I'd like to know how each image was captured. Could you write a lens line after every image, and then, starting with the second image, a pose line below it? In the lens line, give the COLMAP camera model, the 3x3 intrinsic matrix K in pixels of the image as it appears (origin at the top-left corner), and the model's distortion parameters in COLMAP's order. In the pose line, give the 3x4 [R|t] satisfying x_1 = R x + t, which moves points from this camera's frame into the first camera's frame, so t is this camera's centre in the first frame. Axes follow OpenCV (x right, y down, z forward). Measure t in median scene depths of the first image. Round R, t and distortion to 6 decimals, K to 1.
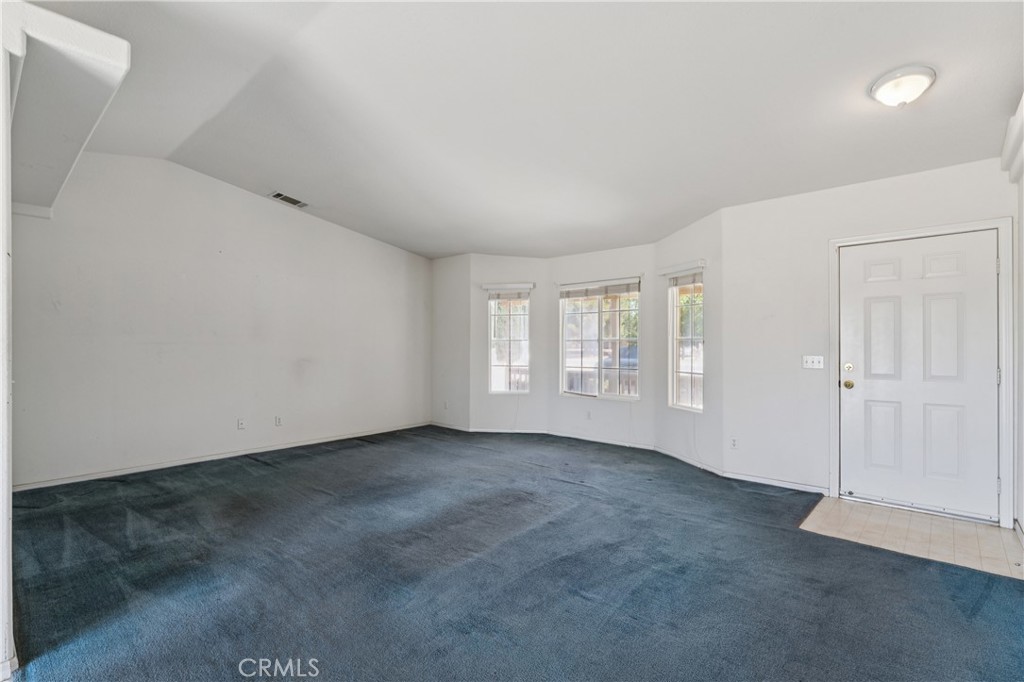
lens RADIAL K [[472.6, 0, 519.4], [0, 472.6, 340.6], [0, 0, 1]] dist [0.000032, -0.000190]
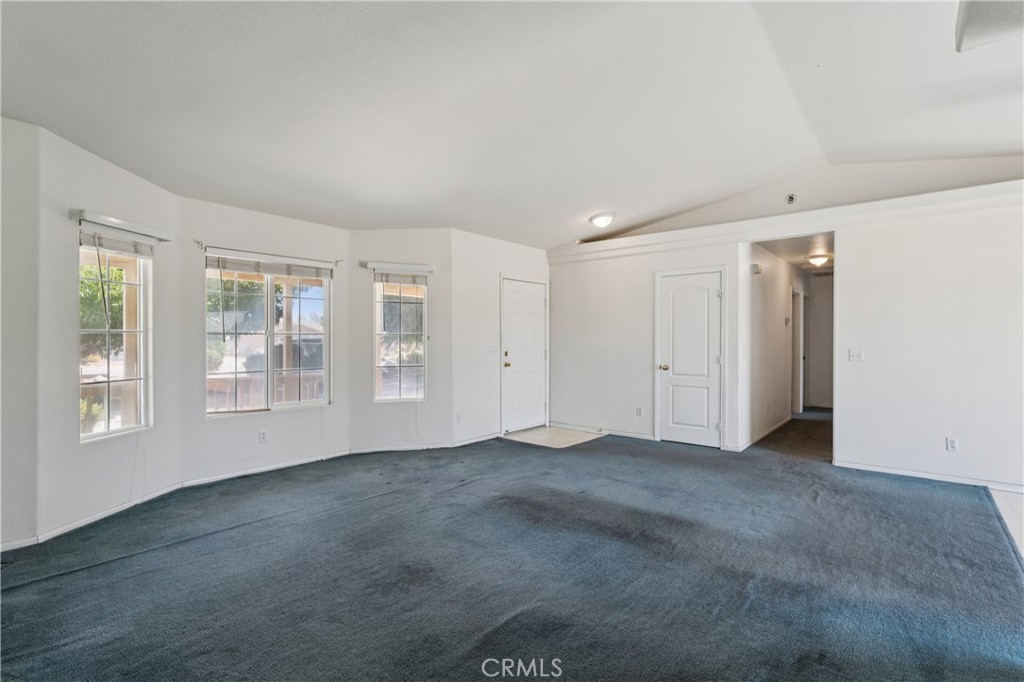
lens RADIAL K [[472.6, 0, 519.4], [0, 472.6, 343.7], [0, 0, 1]] dist [0.000032, -0.000190]
pose [[-0.014512, -0.011987, 0.999823, -0.681051], [-0.013225, 0.999843, 0.011795, 0.000864], [-0.999807, -0.013052, -0.014668, 0.722846]]
